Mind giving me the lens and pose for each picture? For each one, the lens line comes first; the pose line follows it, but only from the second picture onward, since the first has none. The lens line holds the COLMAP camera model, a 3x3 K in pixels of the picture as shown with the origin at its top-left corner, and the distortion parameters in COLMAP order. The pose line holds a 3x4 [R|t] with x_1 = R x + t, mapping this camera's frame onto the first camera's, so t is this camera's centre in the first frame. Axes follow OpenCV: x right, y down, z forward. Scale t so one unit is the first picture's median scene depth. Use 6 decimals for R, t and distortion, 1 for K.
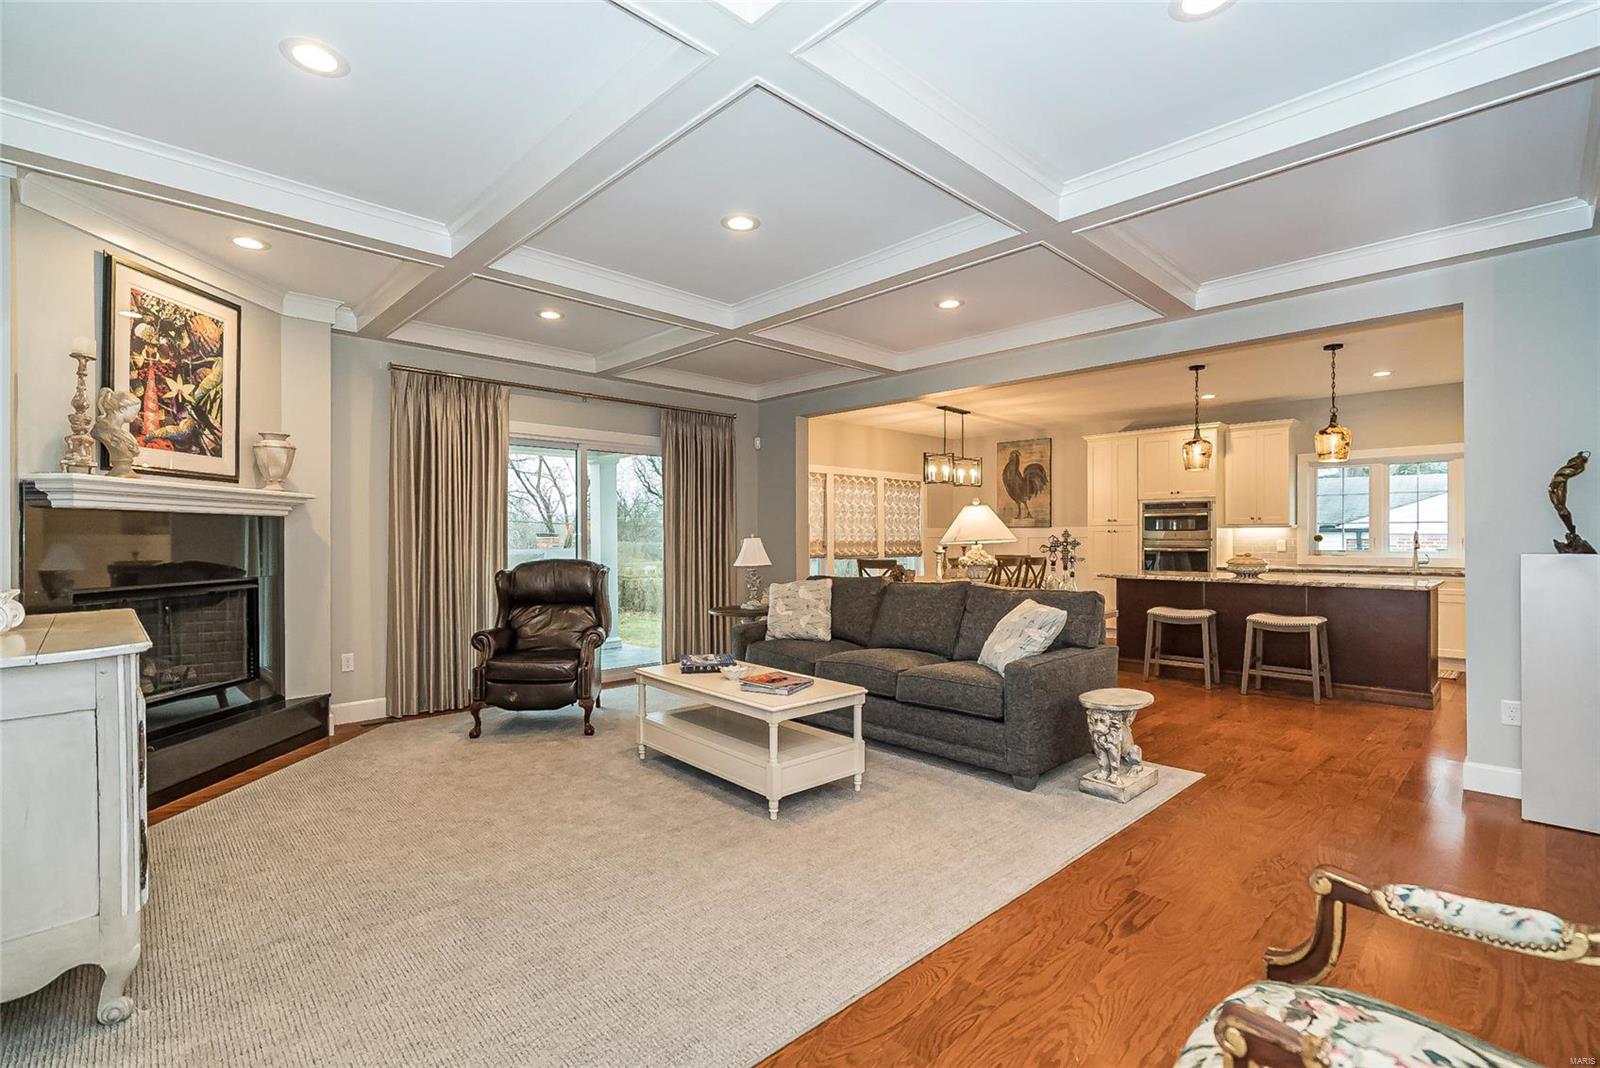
lens RADIAL K [[724.4, 0, 770.1], [0, 724.4, 539.1], [0, 0, 1]] dist [-0.015049, 0.002745]
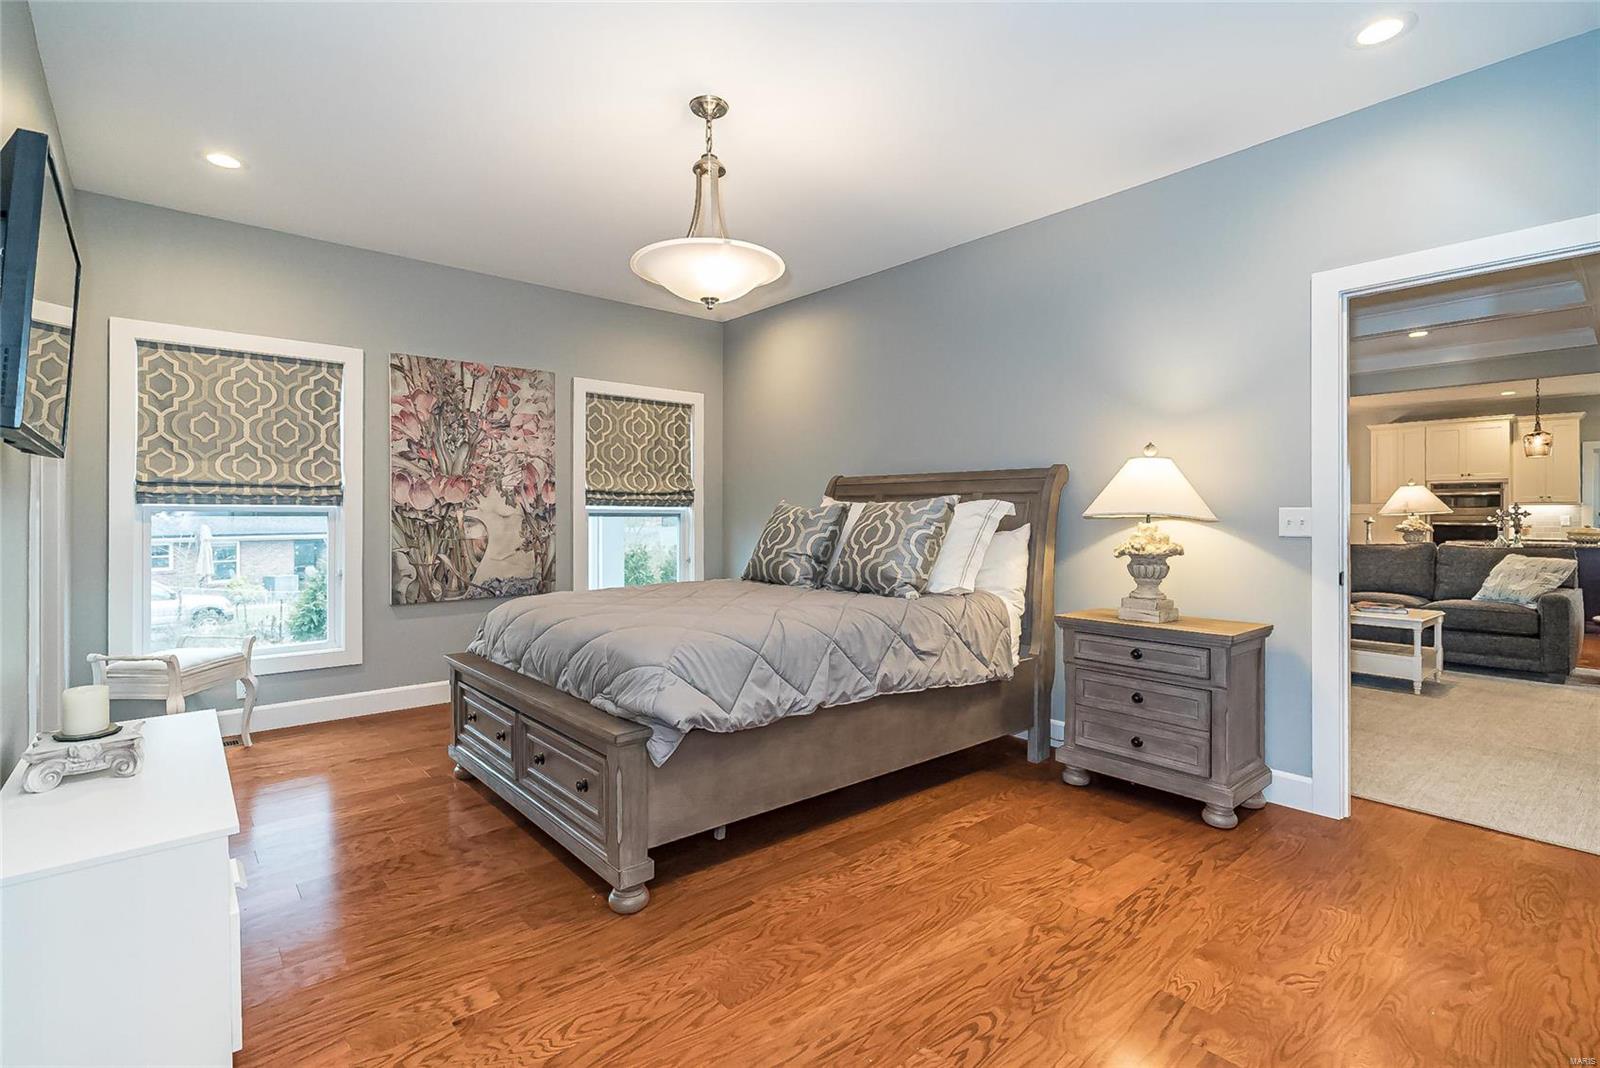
lens RADIAL K [[724.4, 0, 808.9], [0, 724.4, 523.4], [0, 0, 1]] dist [-0.015049, 0.002745]
pose [[0.999406, 0.001770, -0.034423, -0.910944], [-0.001570, 0.999982, 0.005834, 0.018777], [0.034433, -0.005777, 0.999390, -0.394866]]
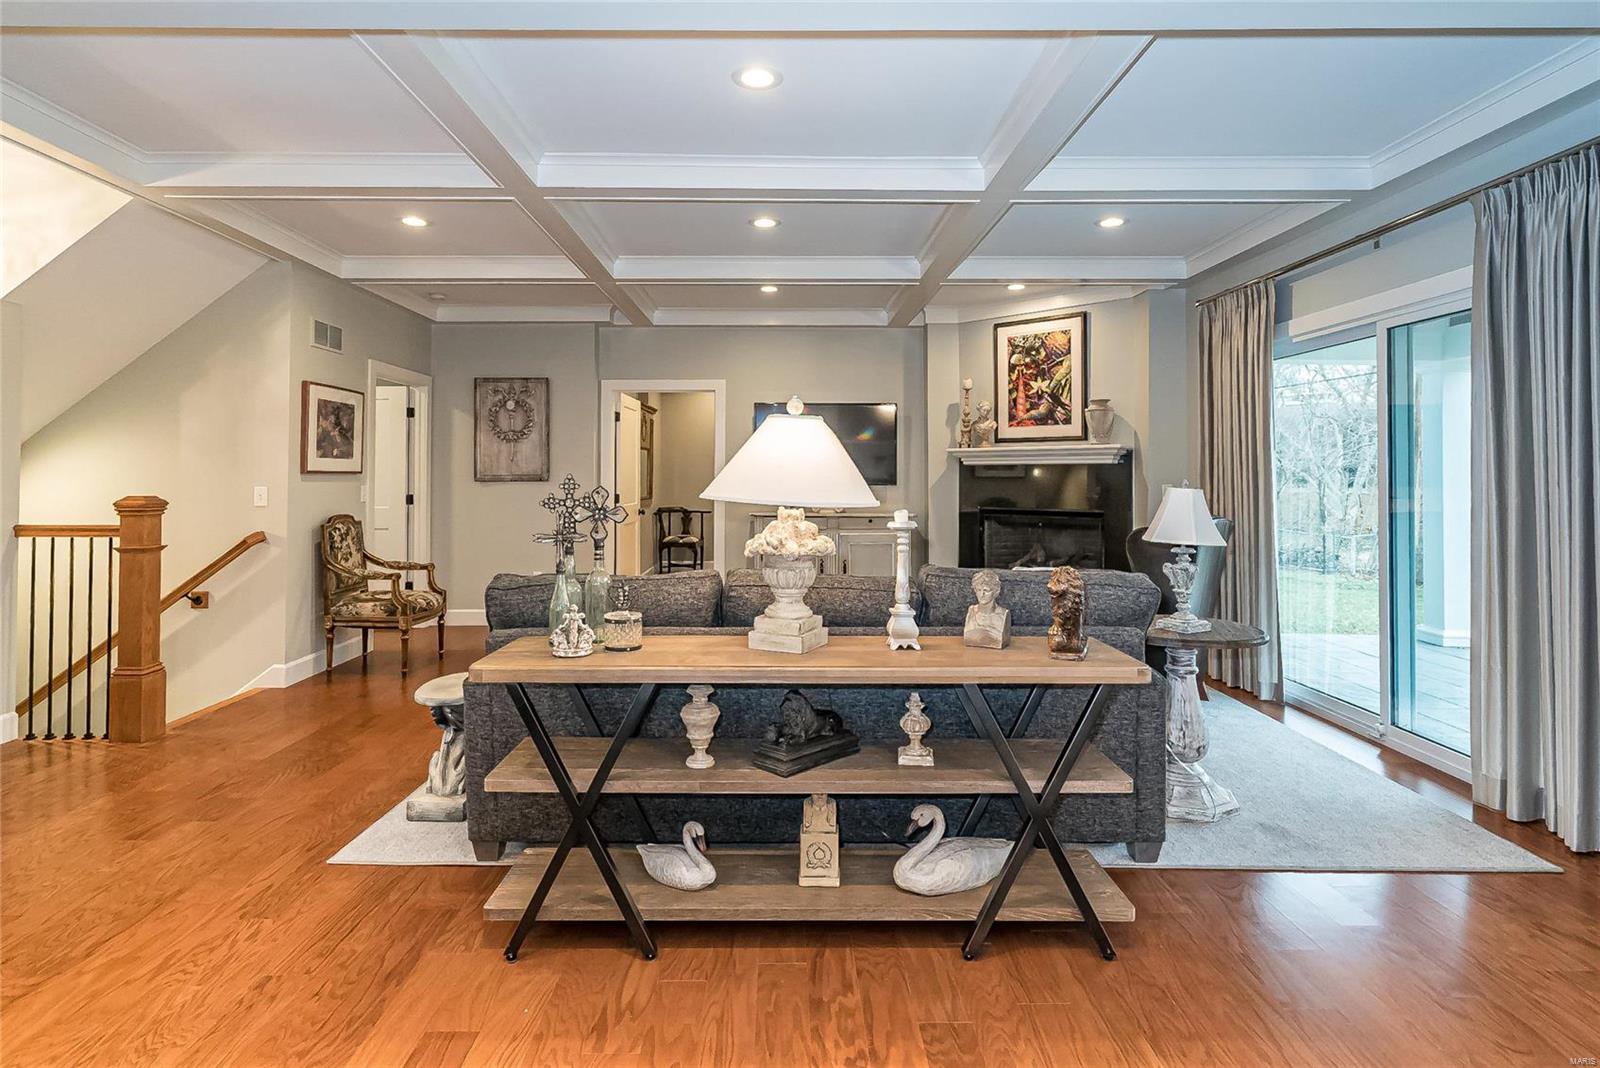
lens RADIAL K [[845.4, 0, 793.1], [0, 845.4, 467.9], [0, 0, 1]] dist [0.001386, 0.000033]
pose [[-0.671787, -0.008057, -0.740701, 0.861570], [-0.004614, 0.999967, -0.006692, -0.013881], [0.740730, -0.001078, -0.671802, 1.748496]]
